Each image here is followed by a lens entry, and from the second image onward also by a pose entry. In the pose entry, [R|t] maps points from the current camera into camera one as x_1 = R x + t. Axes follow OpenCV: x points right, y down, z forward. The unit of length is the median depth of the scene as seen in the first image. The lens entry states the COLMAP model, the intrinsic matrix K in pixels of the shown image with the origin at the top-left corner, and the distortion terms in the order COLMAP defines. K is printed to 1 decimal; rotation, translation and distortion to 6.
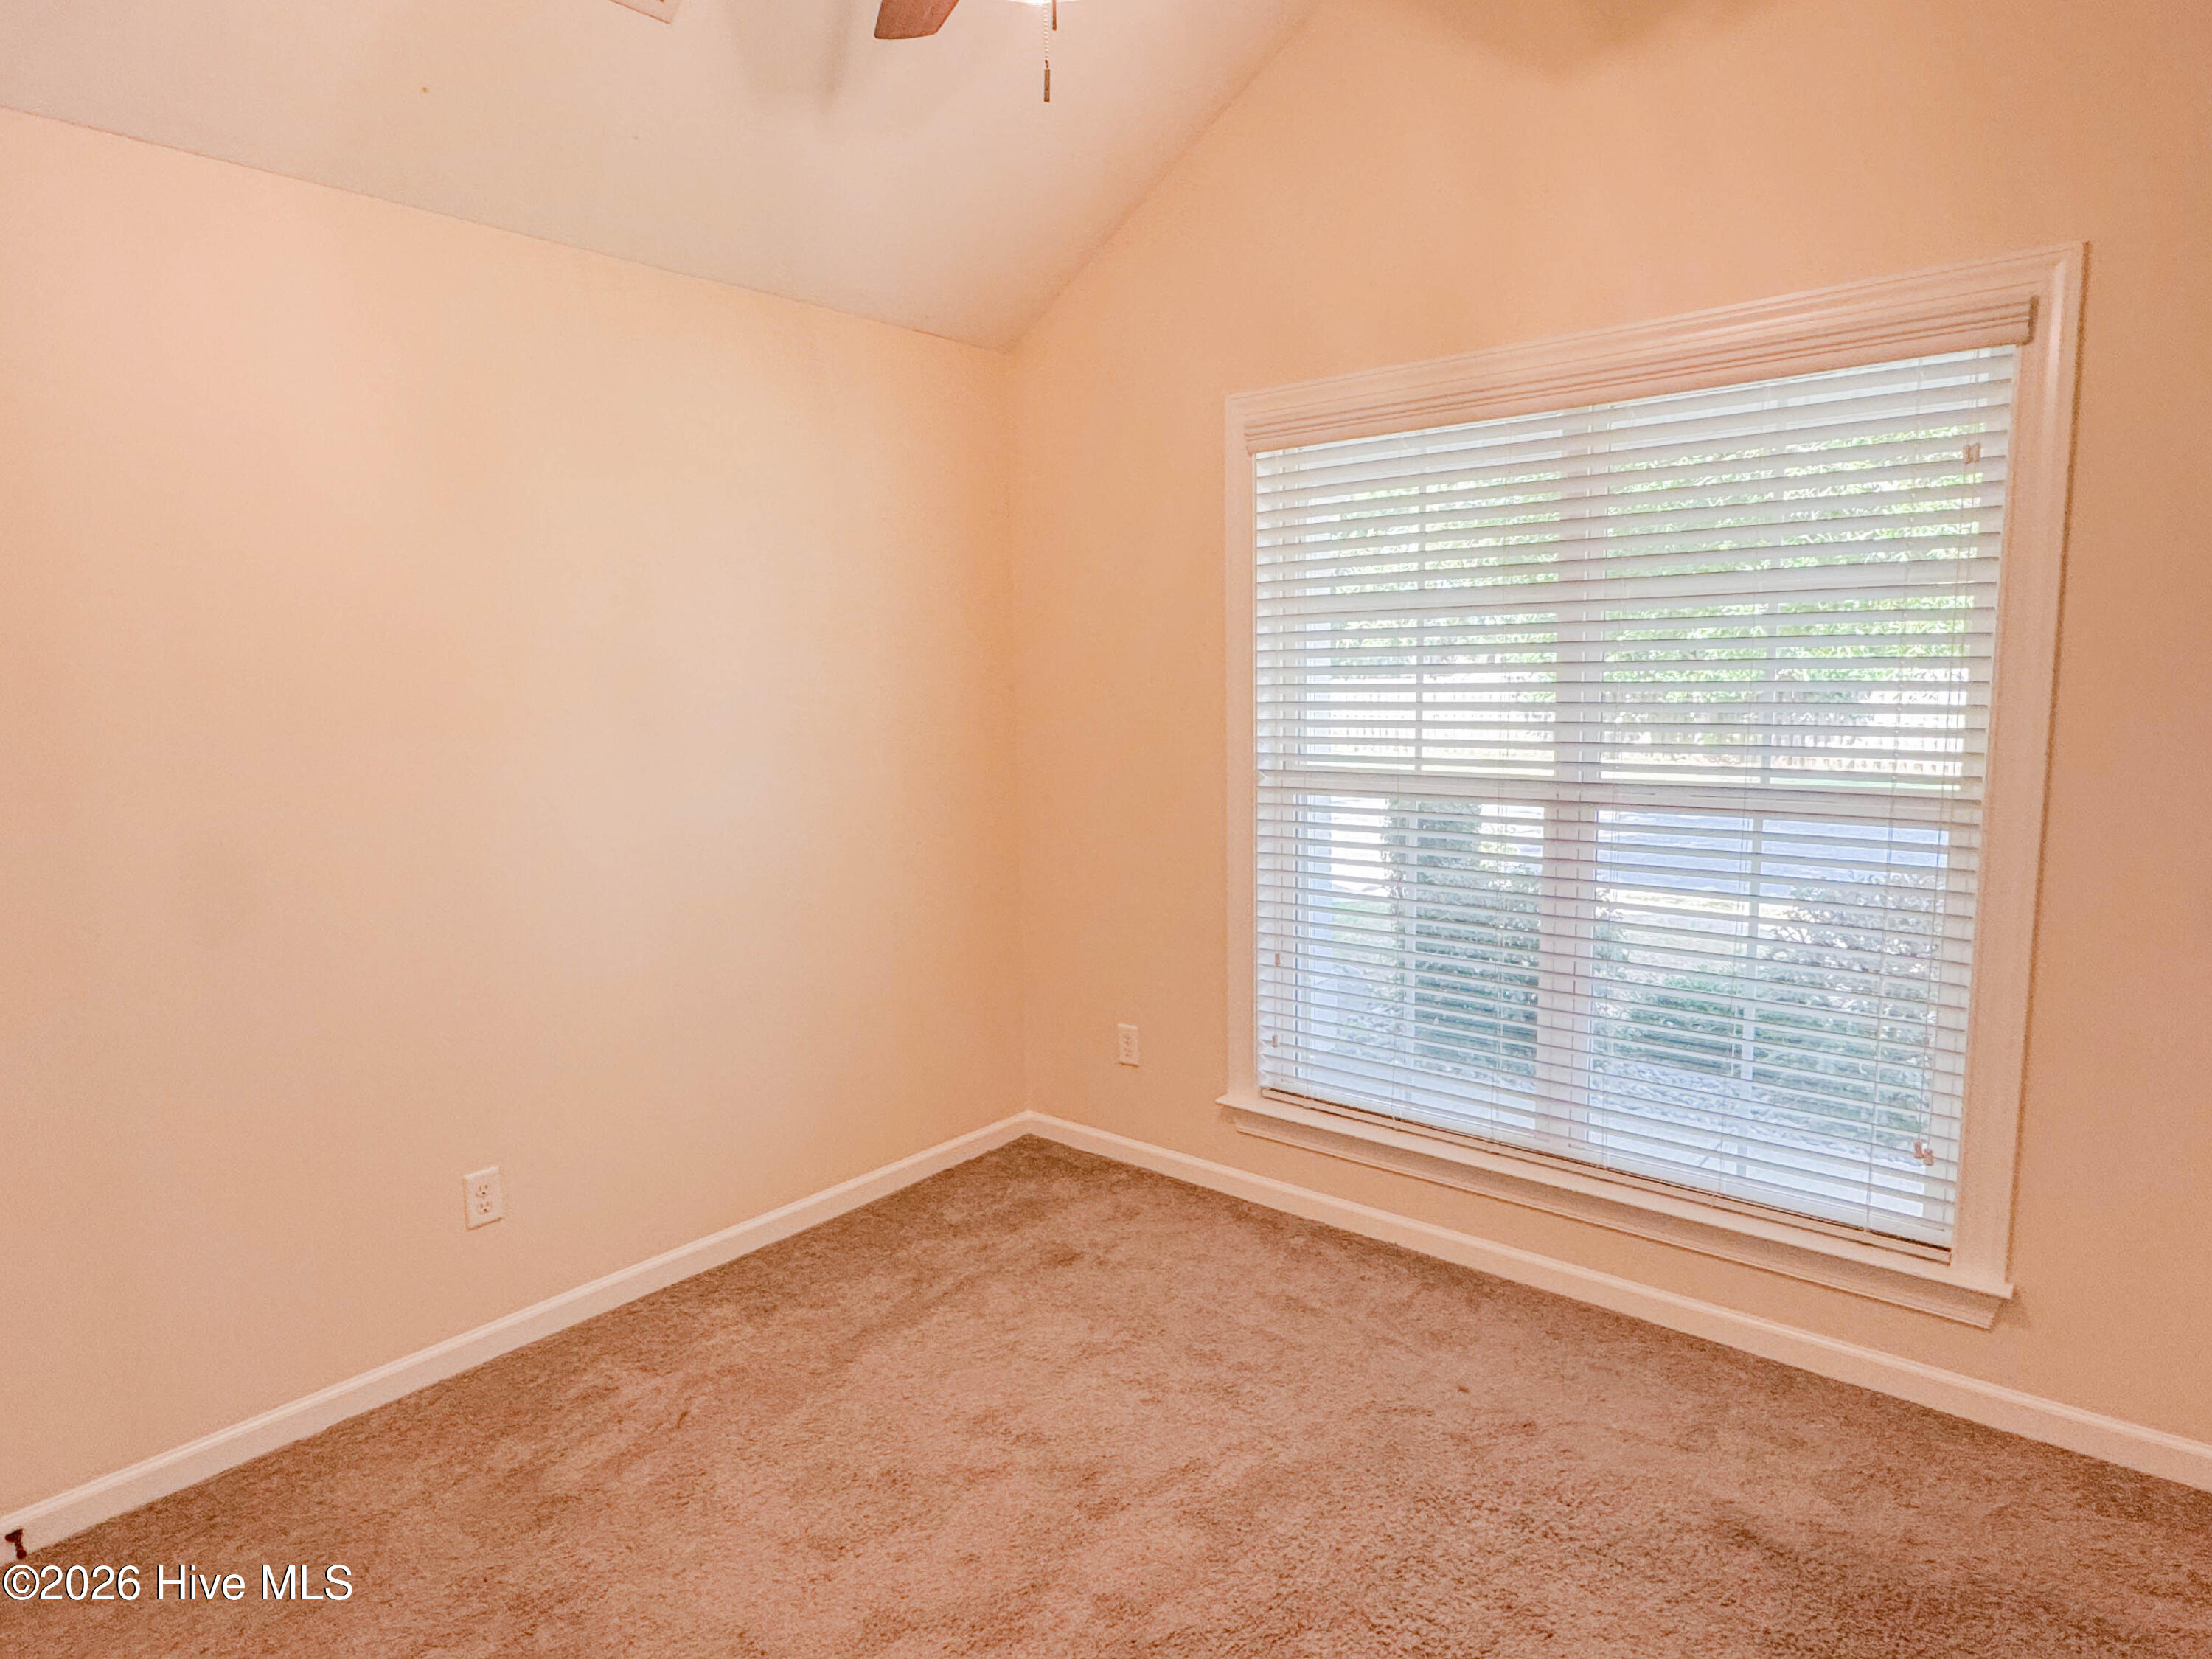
lens RADIAL K [[1264.0, 0, 1111.0], [0, 1264.0, 839.0], [0, 0, 1]] dist [-0.002105, -0.001396]
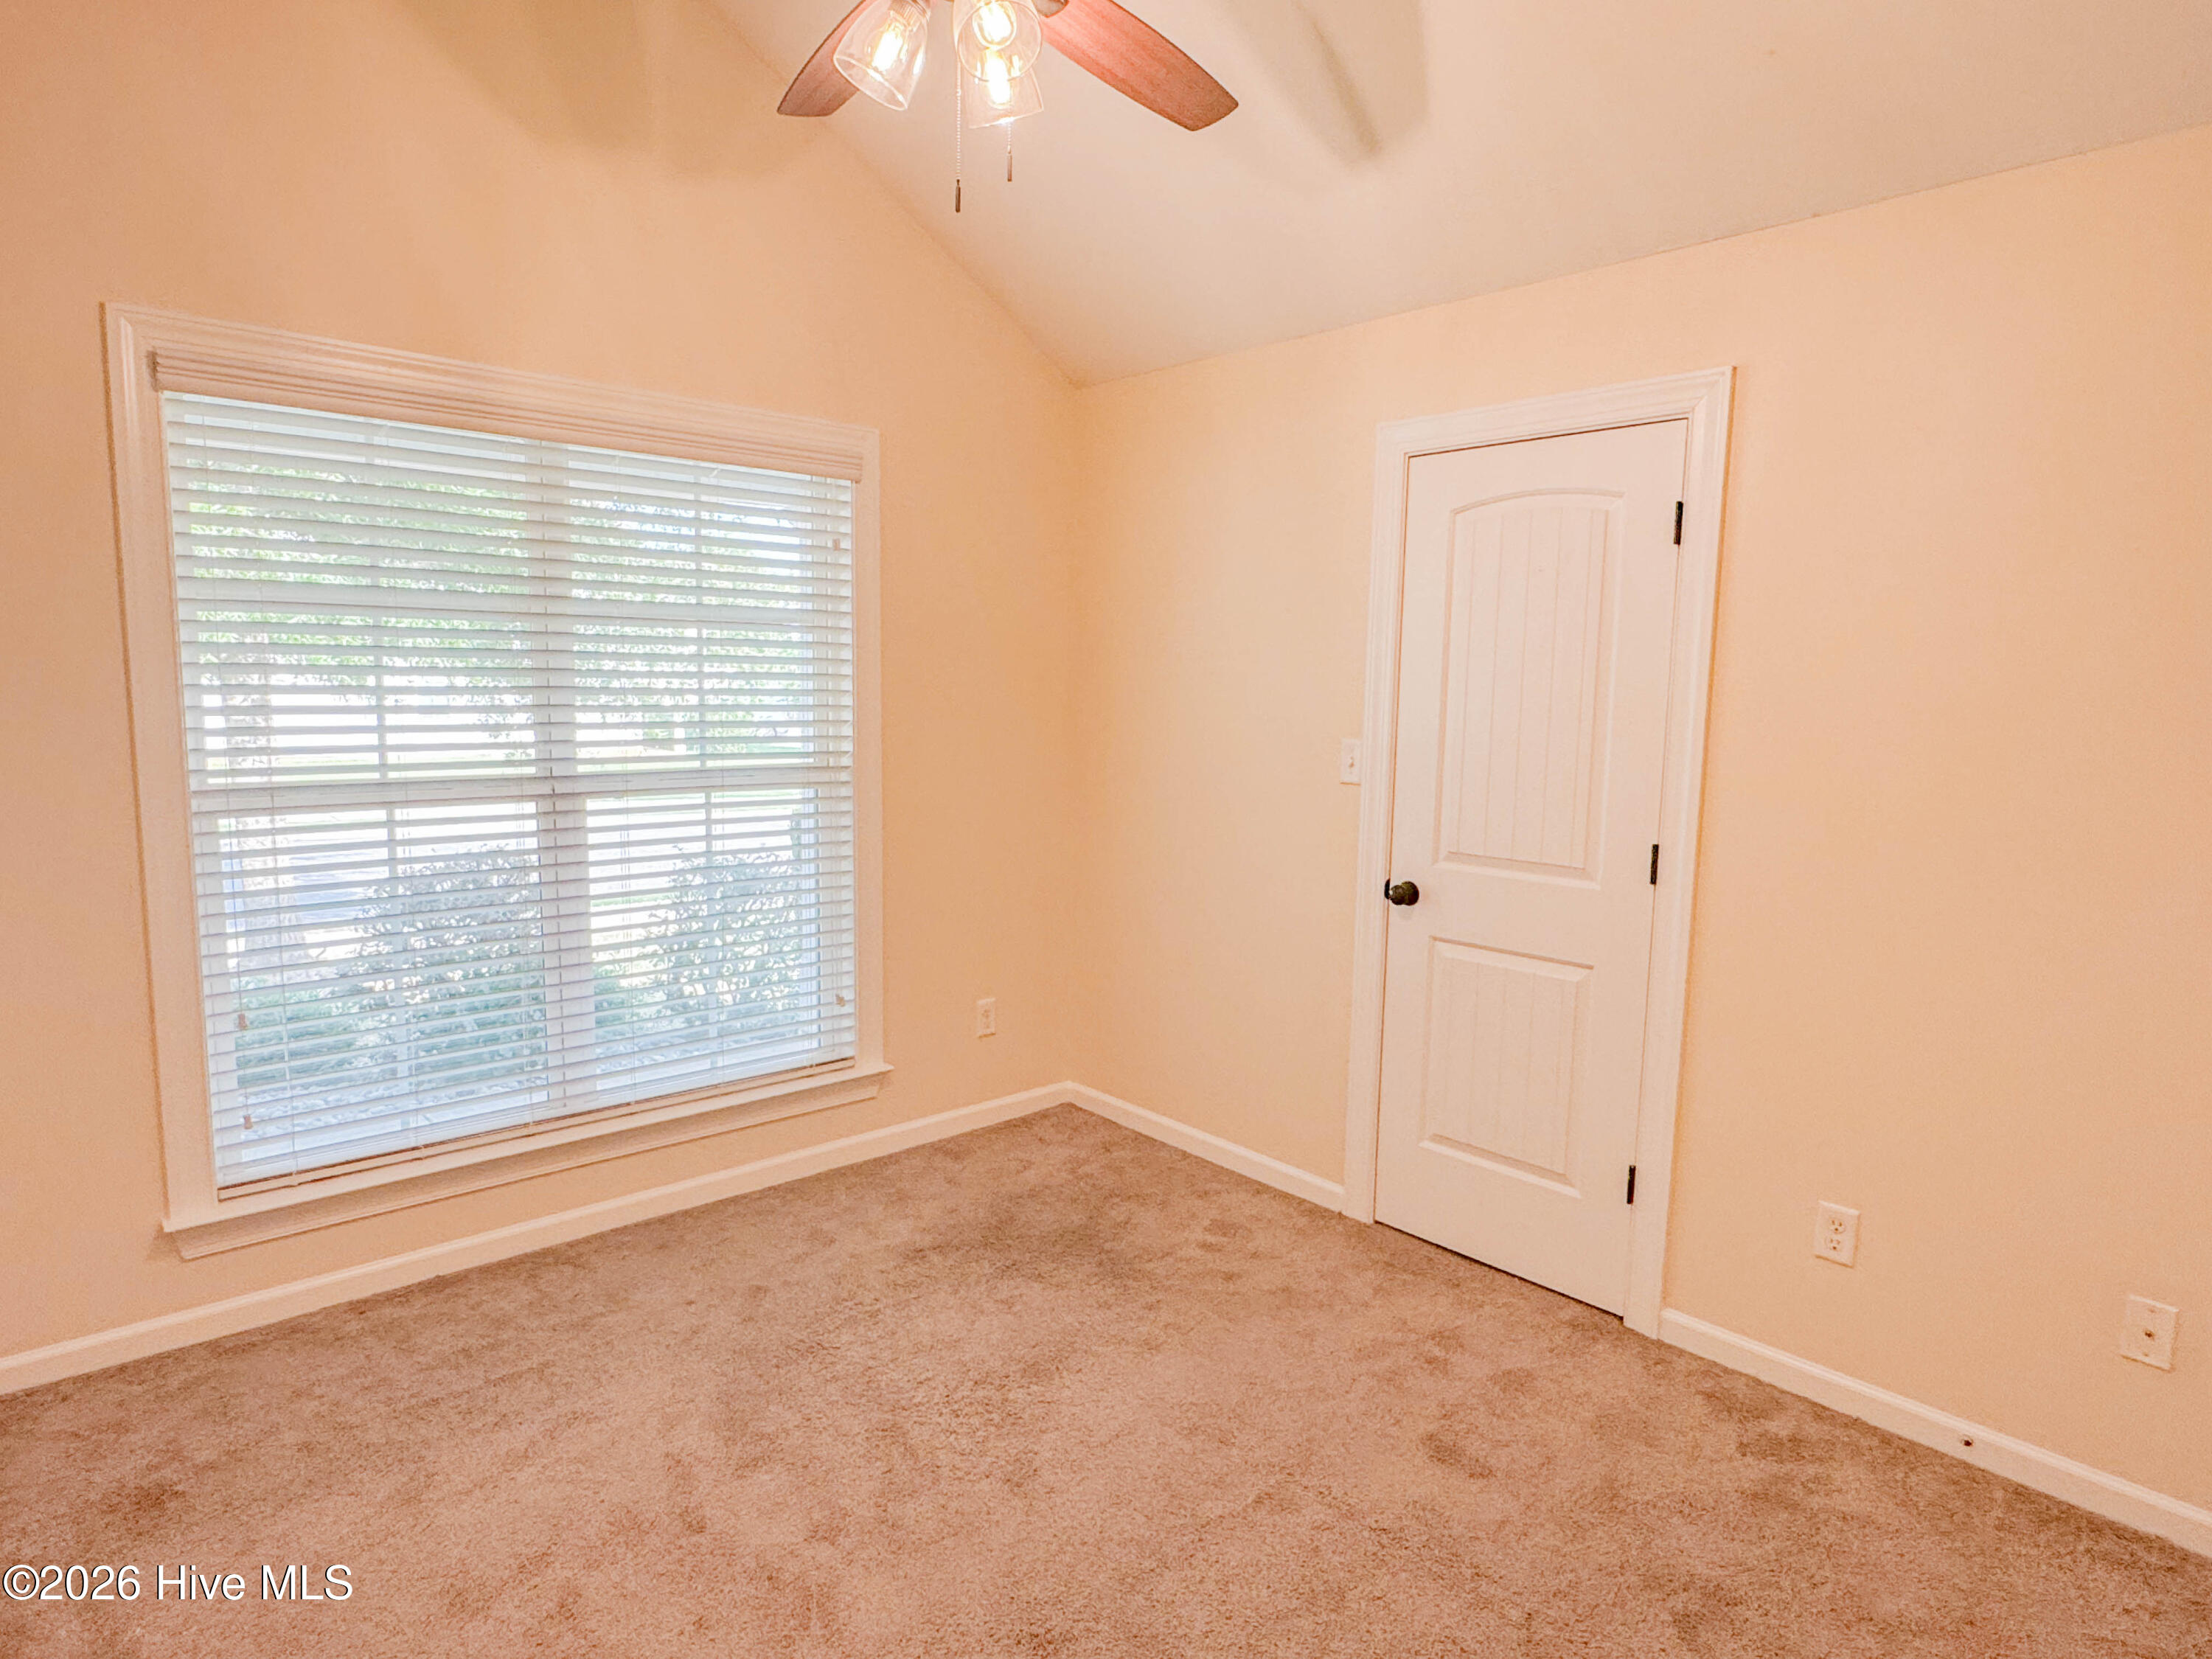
lens RADIAL K [[1264.0, 0, 1111.2], [0, 1264.0, 824.3], [0, 0, 1]] dist [-0.002105, -0.001396]
pose [[0.145296, -0.101324, 0.984186, -0.649340], [0.105637, 0.990645, 0.086394, -0.047423], [-0.983733, 0.091414, 0.154641, 0.348661]]
